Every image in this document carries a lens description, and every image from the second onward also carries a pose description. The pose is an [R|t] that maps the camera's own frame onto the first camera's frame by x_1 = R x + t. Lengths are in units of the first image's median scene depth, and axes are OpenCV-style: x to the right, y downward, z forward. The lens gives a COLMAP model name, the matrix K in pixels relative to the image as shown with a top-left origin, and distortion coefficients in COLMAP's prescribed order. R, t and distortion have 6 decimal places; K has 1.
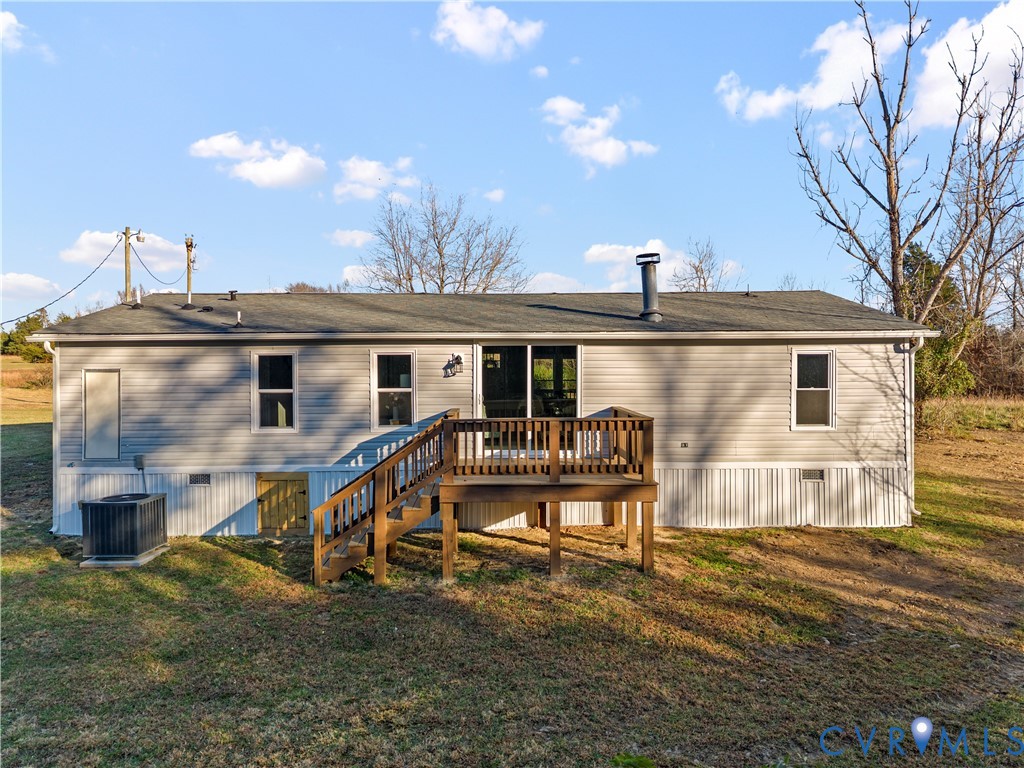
lens RADIAL K [[714.8, 0, 515.3], [0, 714.8, 361.2], [0, 0, 1]] dist [0.012499, -0.005487]
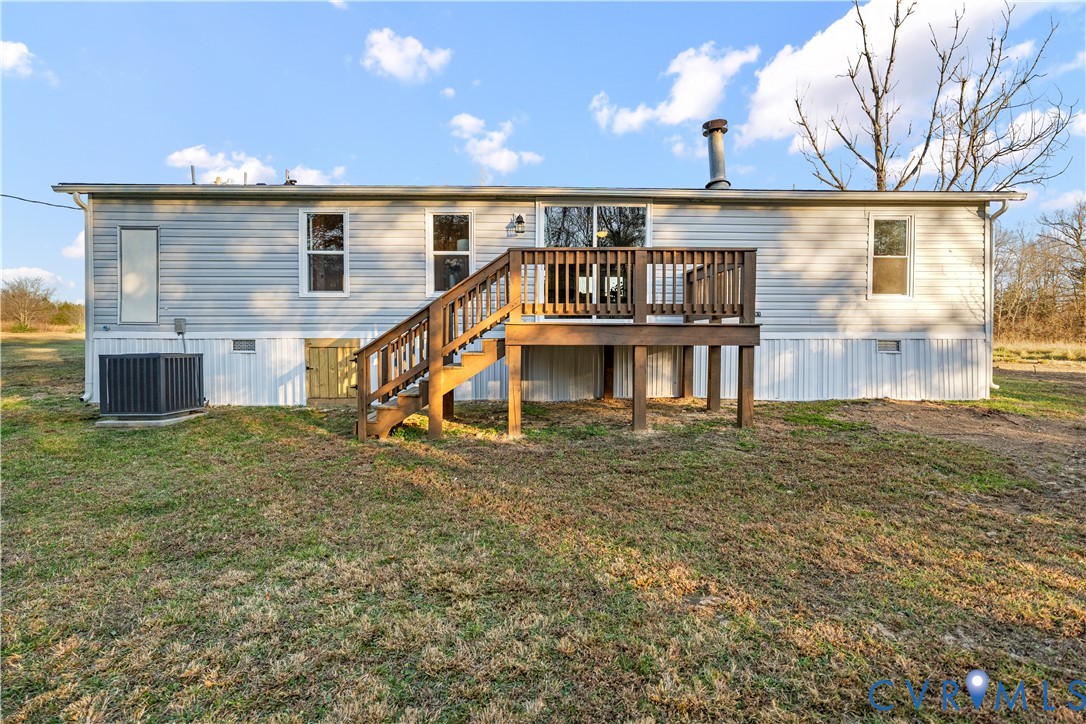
lens RADIAL K [[516.0, 0, 543.0], [0, 516.0, 362.0], [0, 0, 1]] dist [0.001195, 0.000616]
pose [[0.999922, 0.004316, 0.011699, -0.056781], [-0.004585, 0.999723, 0.023085, 0.169905], [-0.011596, -0.023137, 0.999665, 0.321165]]
